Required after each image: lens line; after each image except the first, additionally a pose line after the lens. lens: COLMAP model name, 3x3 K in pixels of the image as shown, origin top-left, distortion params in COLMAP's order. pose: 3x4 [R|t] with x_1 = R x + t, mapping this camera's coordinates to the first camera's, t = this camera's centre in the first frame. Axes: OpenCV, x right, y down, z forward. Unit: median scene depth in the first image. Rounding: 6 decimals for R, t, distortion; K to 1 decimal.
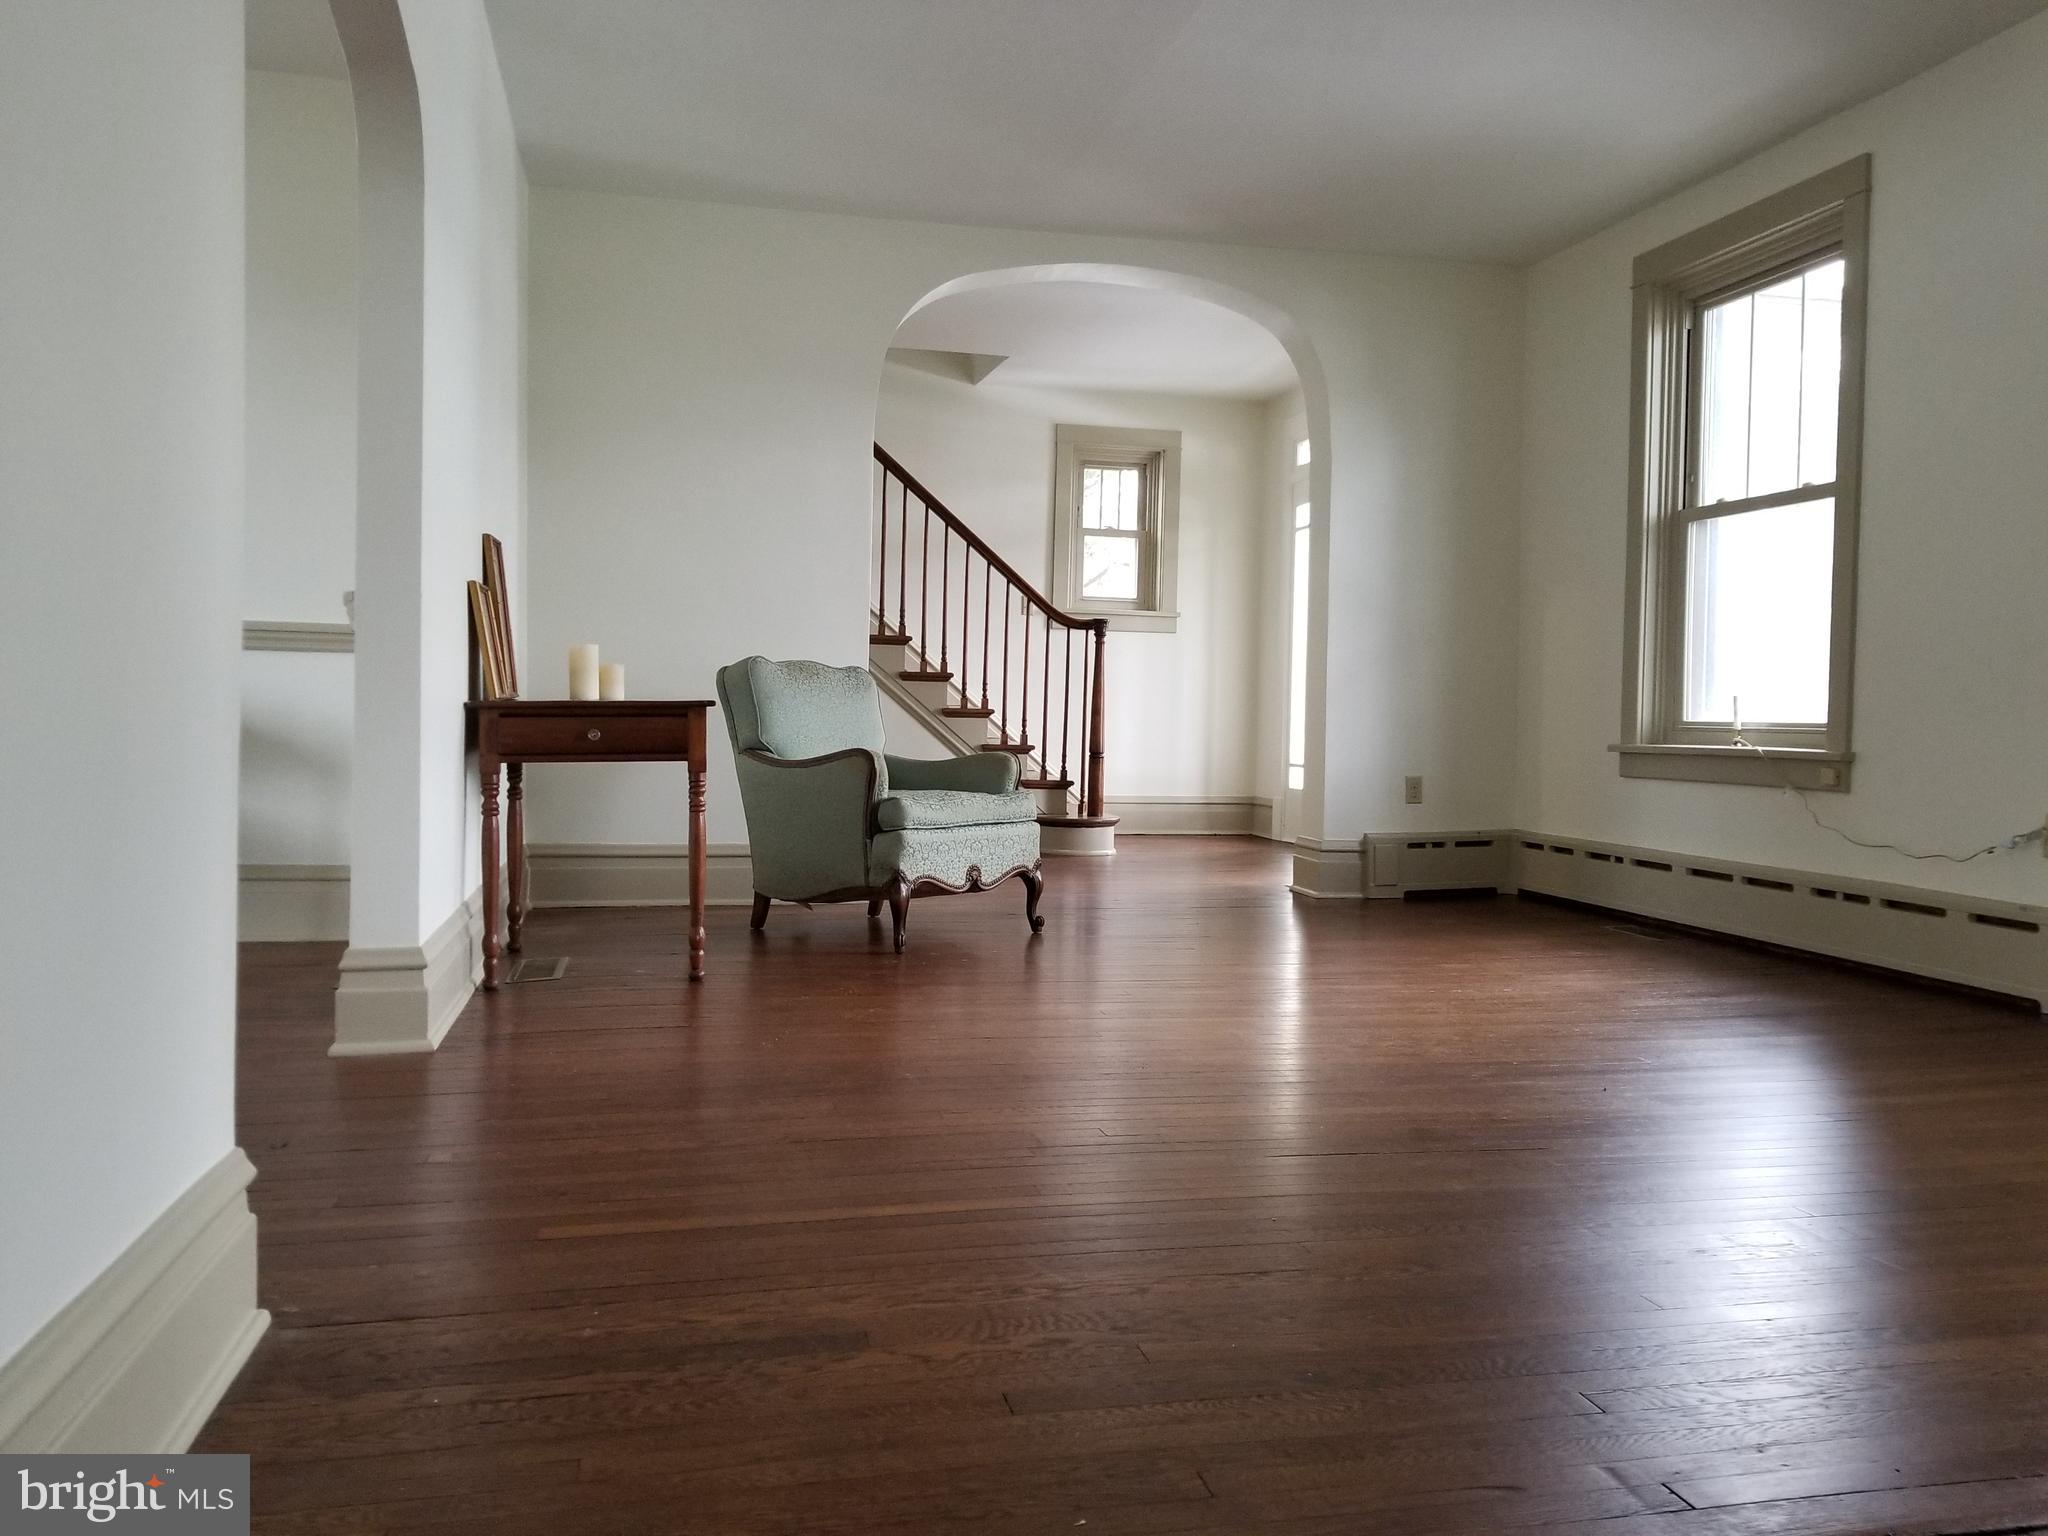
lens RADIAL K [[1624.4, 0, 1026.5], [0, 1624.4, 766.0], [0, 0, 1]] dist [0.027753, -0.007511]
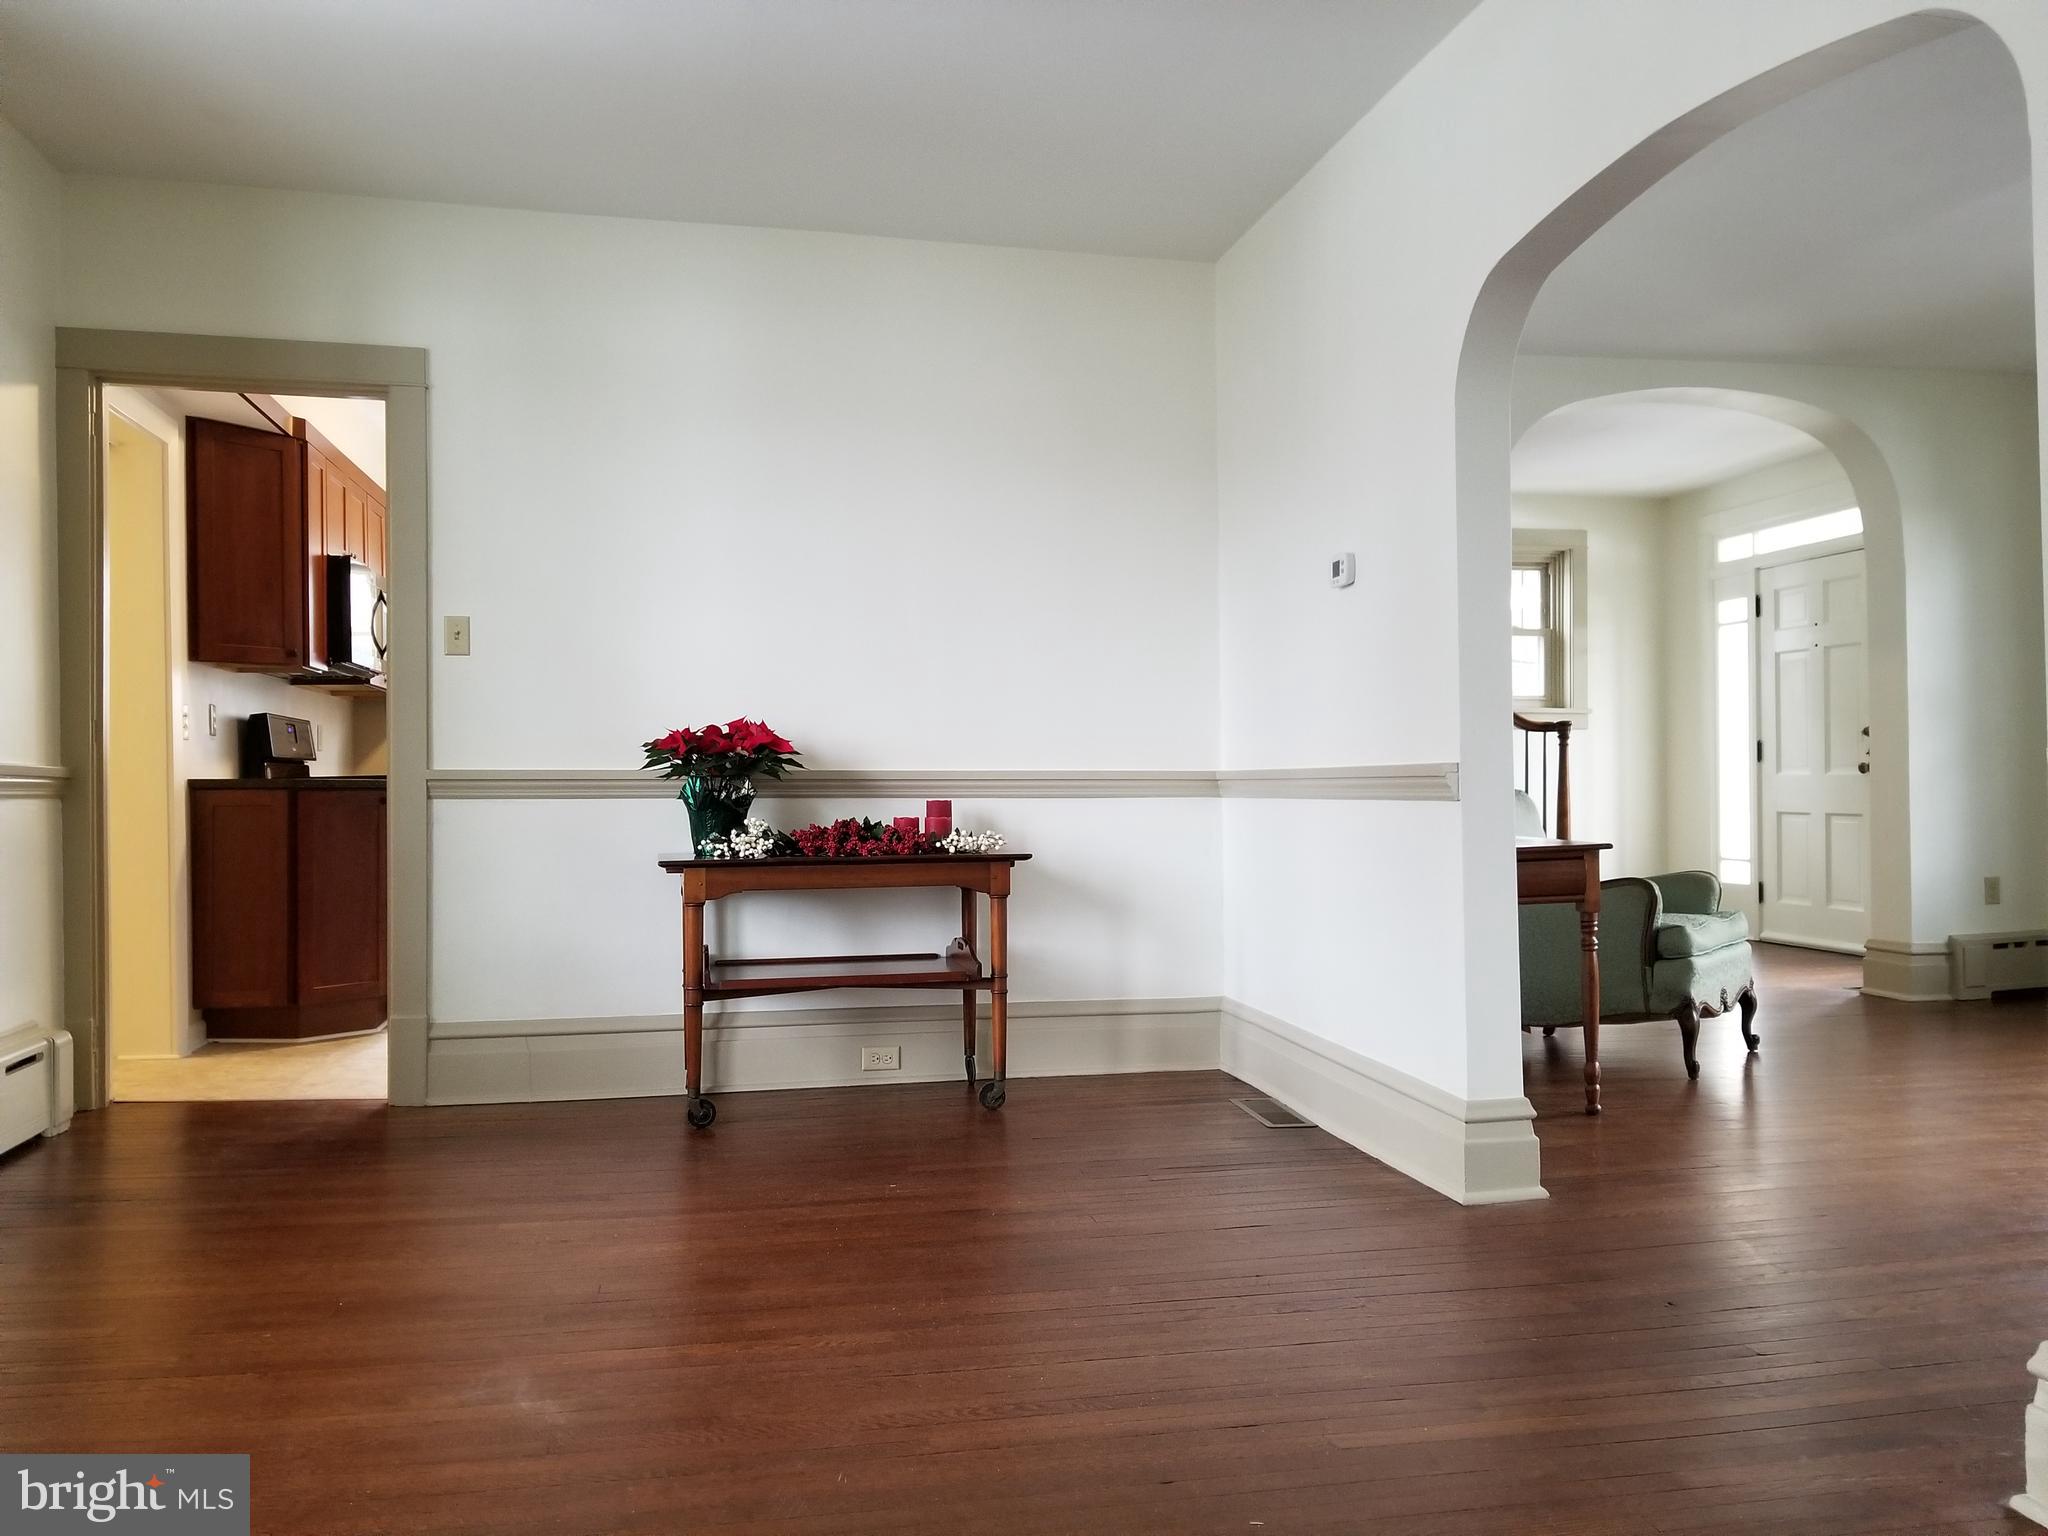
lens RADIAL K [[1624.4, 0, 1025.3], [0, 1624.4, 772.7], [0, 0, 1]] dist [0.027753, -0.007511]
pose [[0.999394, -0.027077, -0.021870, -0.337123], [0.026190, 0.998862, -0.039864, -0.033416], [0.022924, 0.039267, 0.998966, -0.027503]]
